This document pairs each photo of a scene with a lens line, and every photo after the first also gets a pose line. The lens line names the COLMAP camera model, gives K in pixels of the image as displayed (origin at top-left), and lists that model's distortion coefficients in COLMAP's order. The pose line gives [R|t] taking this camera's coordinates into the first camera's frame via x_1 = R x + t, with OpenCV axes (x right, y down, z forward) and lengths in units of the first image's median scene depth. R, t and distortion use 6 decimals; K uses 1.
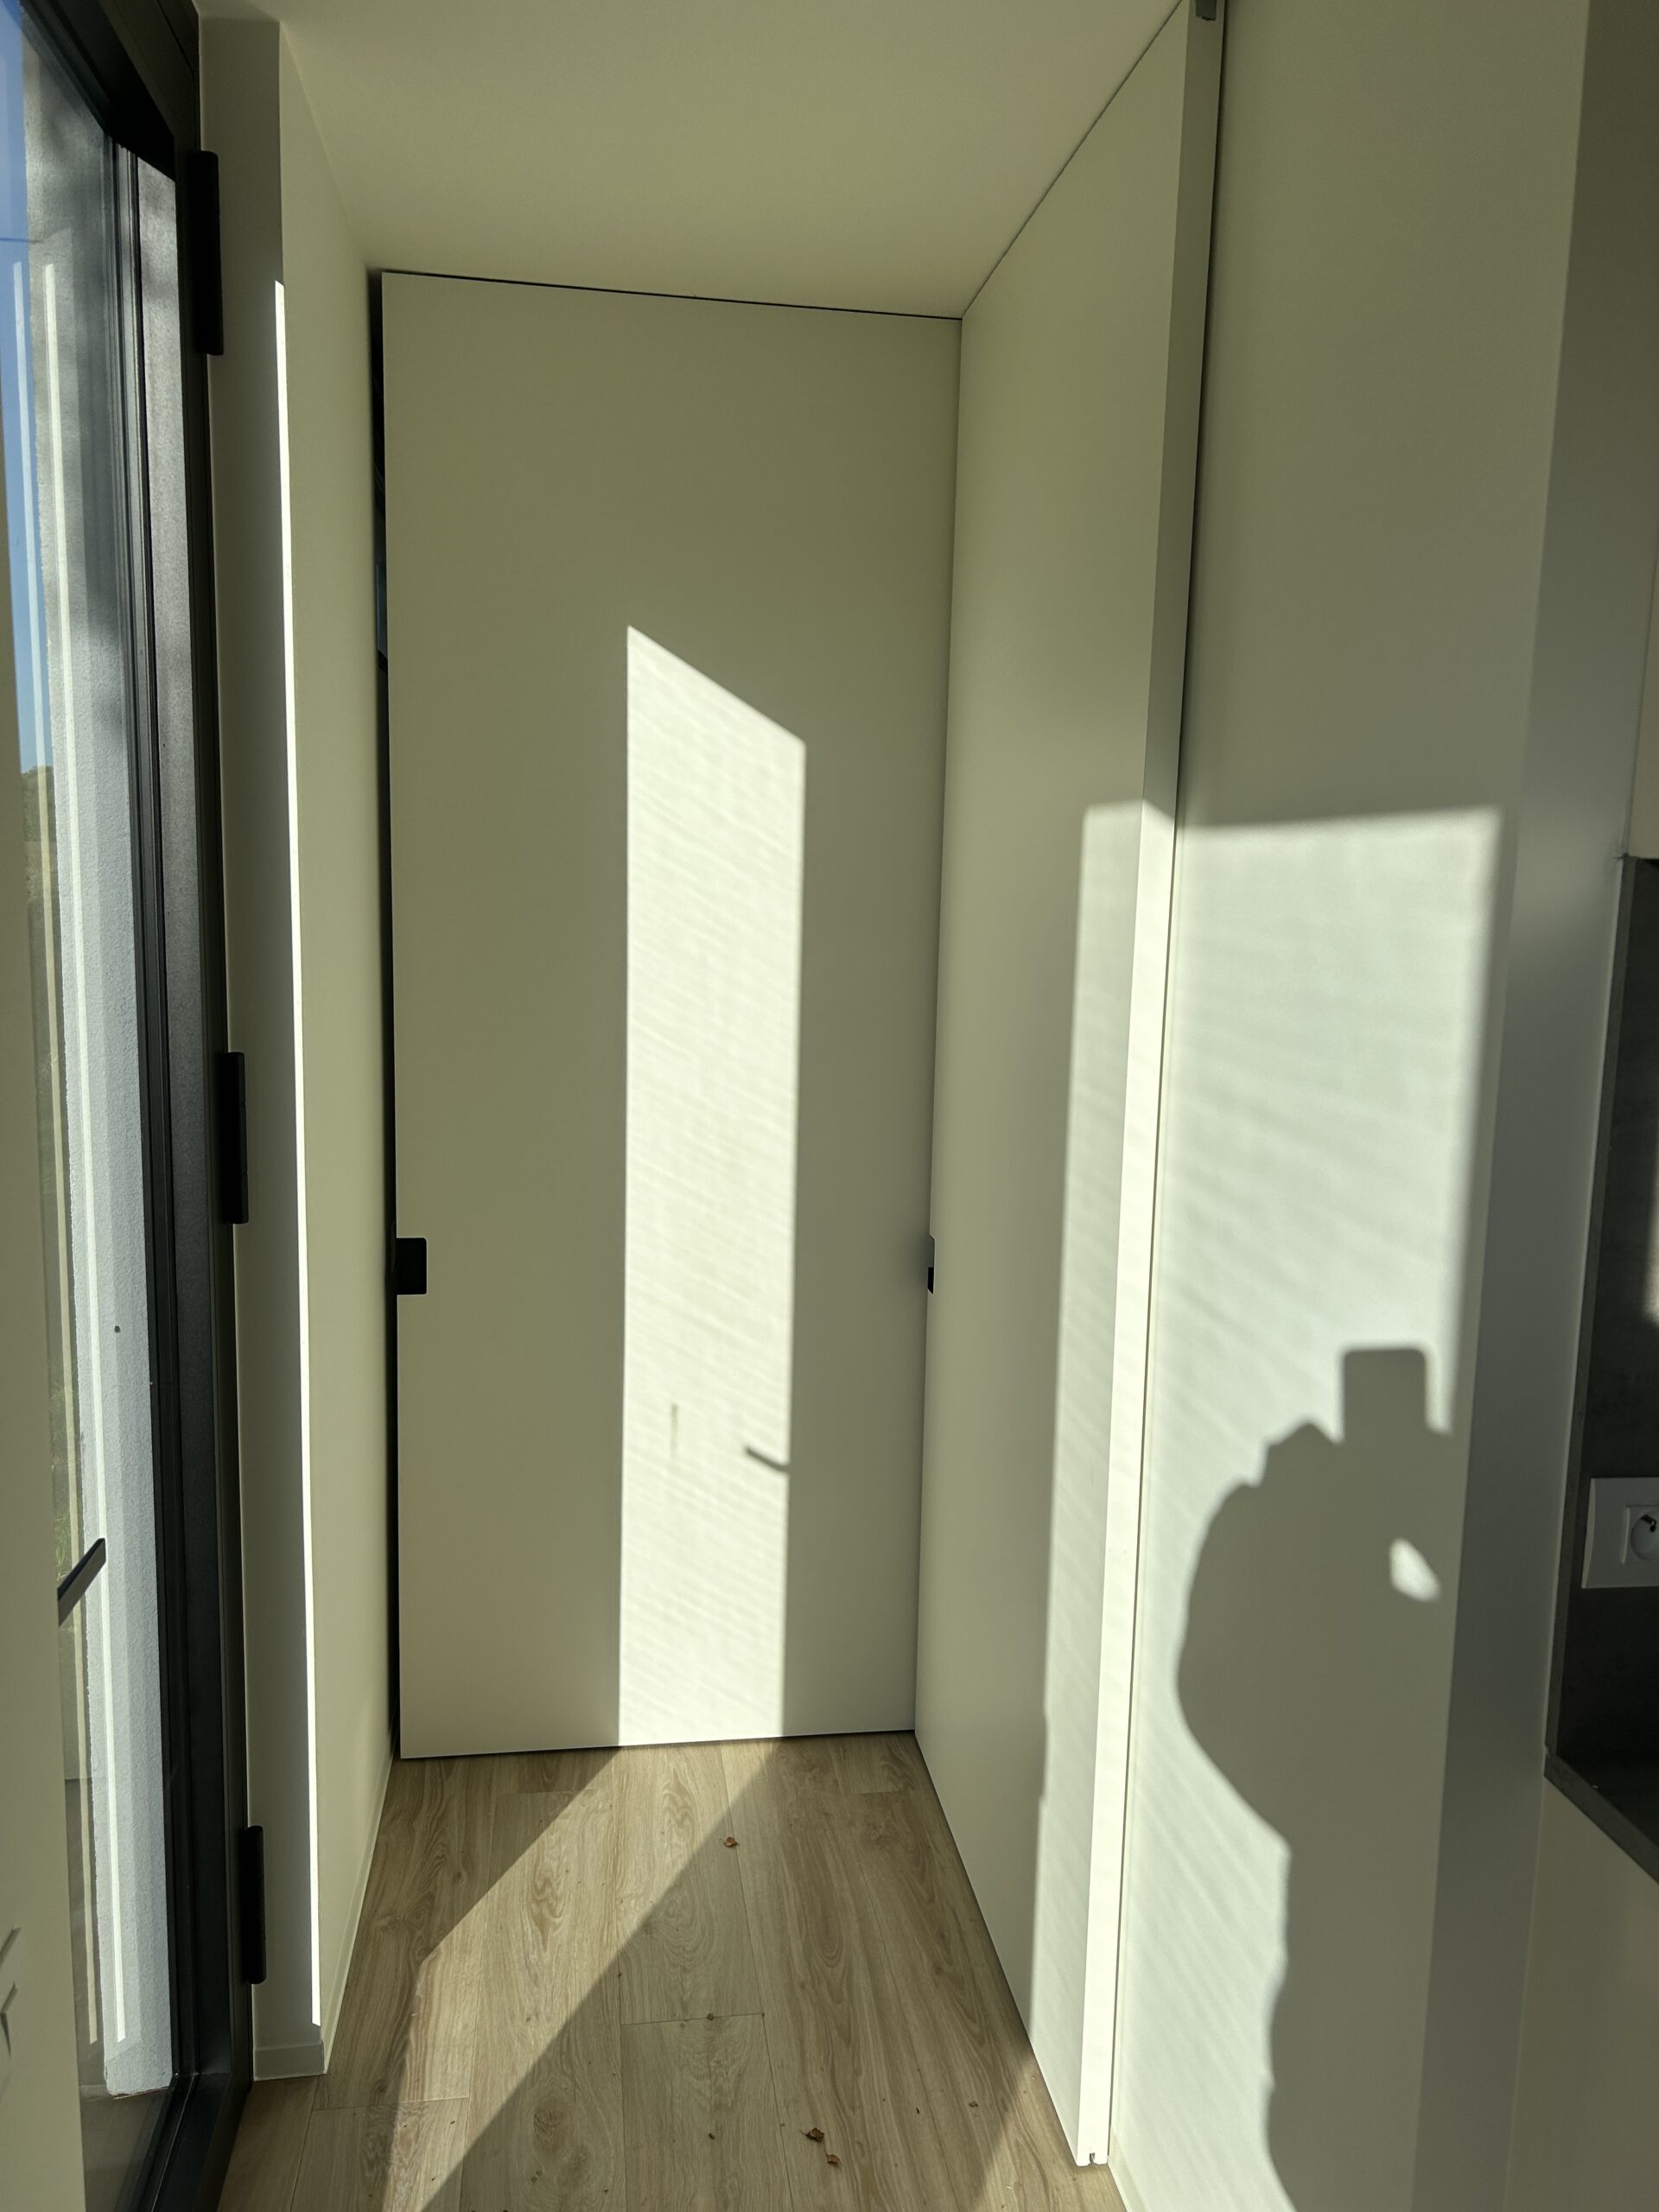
lens RADIAL K [[1657.6, 0, 829.5], [0, 1657.6, 1106.0], [0, 0, 1]] dist [0.053620, -0.061502]
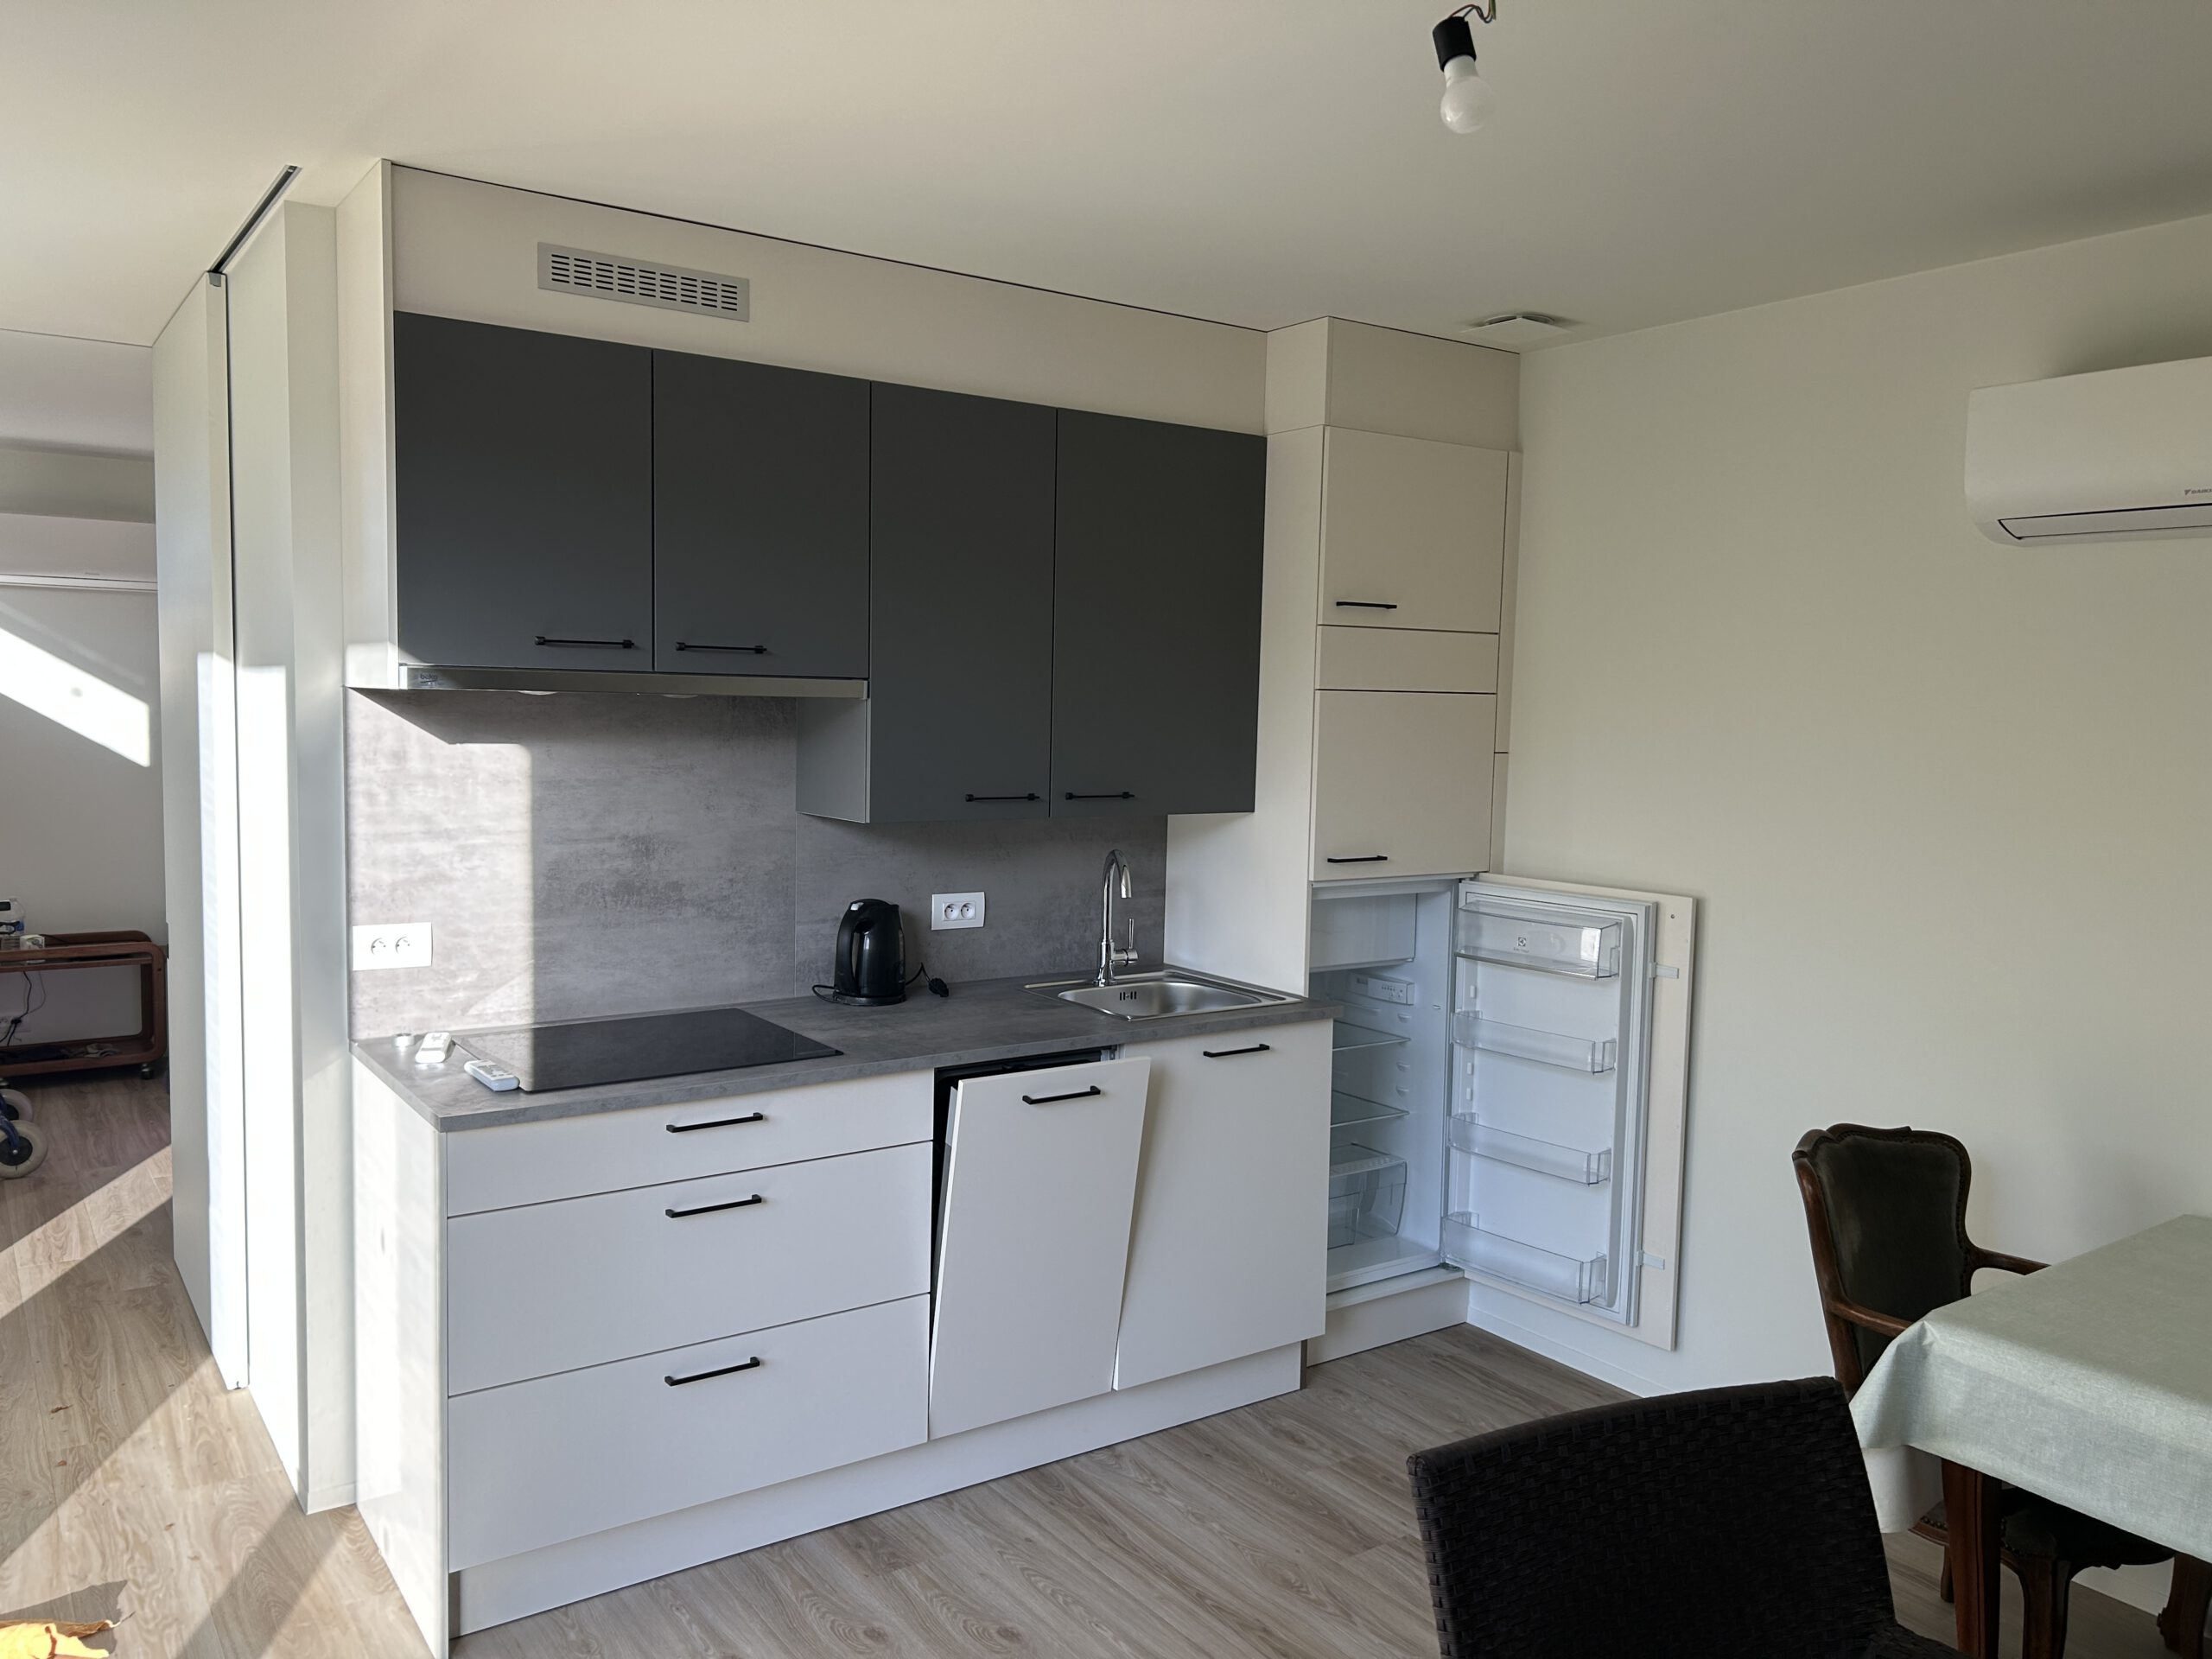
lens RADIAL K [[1657.6, 0, 1112.4], [0, 1657.6, 829.6], [0, 0, 1]] dist [0.053620, -0.061502]
pose [[0.893119, -0.041506, 0.447902, 0.208077], [0.065046, 0.997185, -0.037296, 0.146311], [-0.445093, 0.062444, 0.893304, -1.075118]]
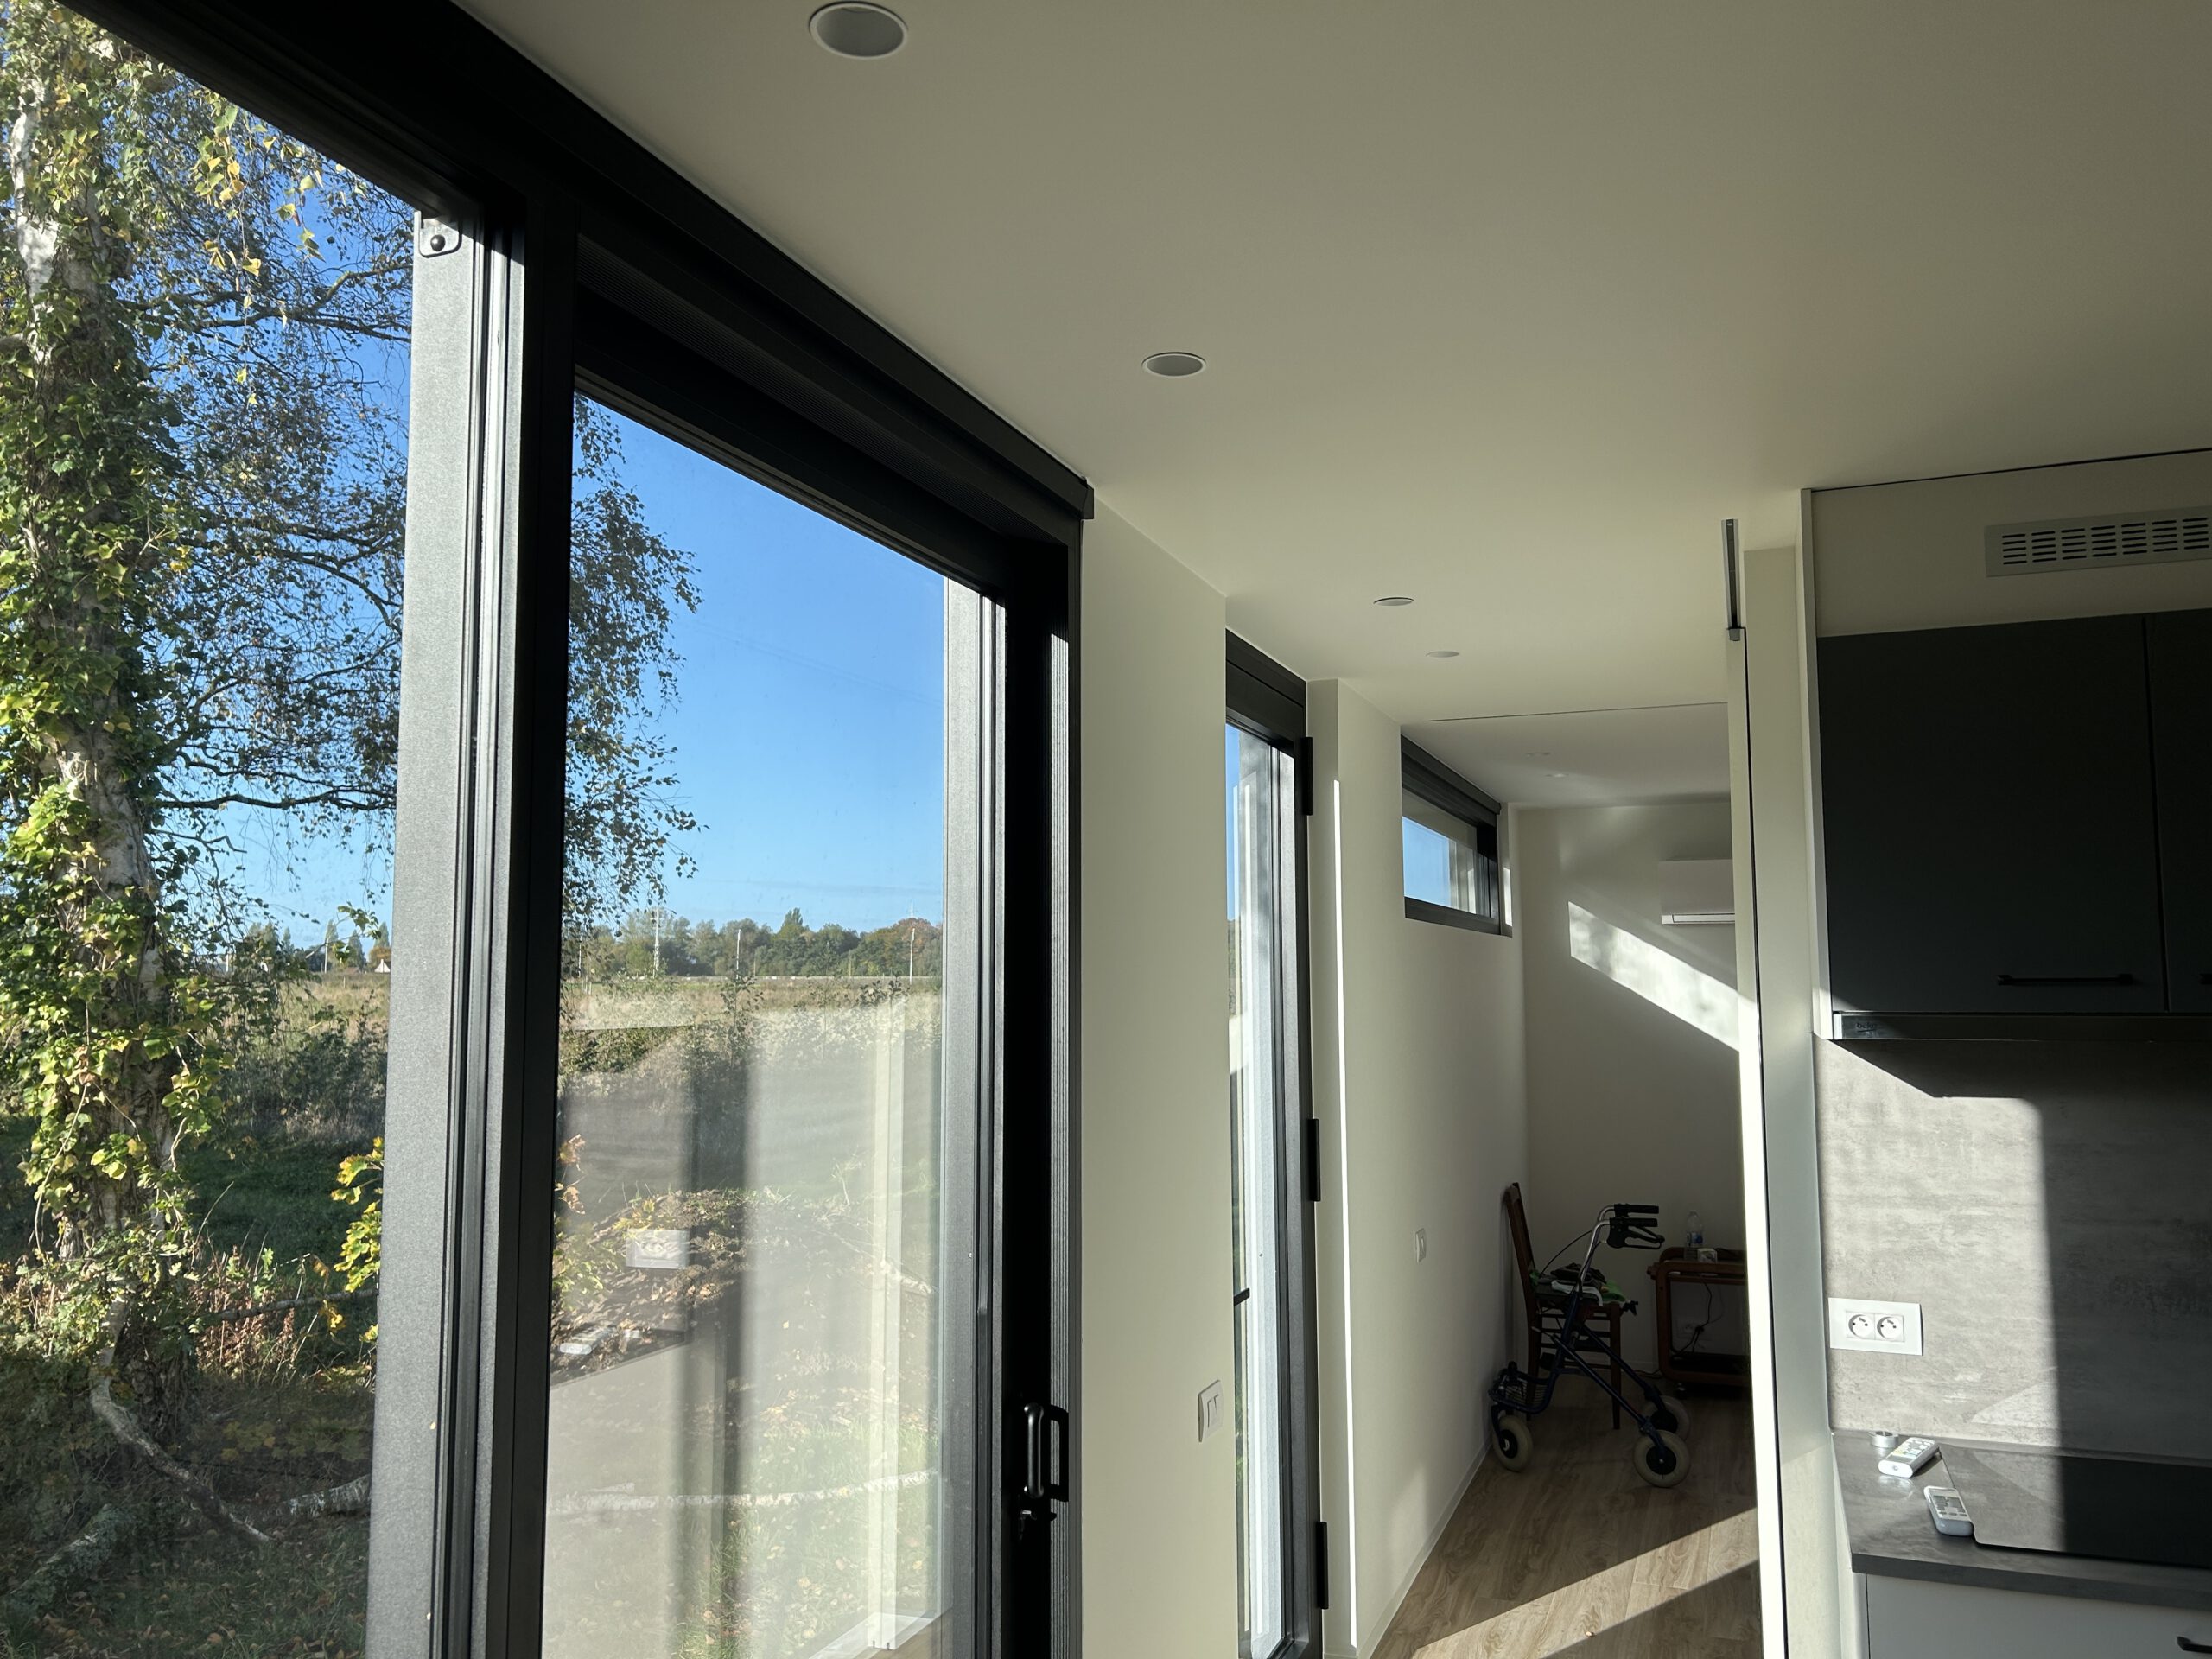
lens RADIAL K [[1656.9, 0, 1101.1], [0, 1656.9, 839.4], [0, 0, 1]] dist [0.054157, -0.062499]
pose [[0.866424, -0.072225, -0.494057, 0.456006], [-0.046071, 0.973698, -0.223136, 0.100376], [0.497178, 0.216092, 0.840308, -0.948163]]
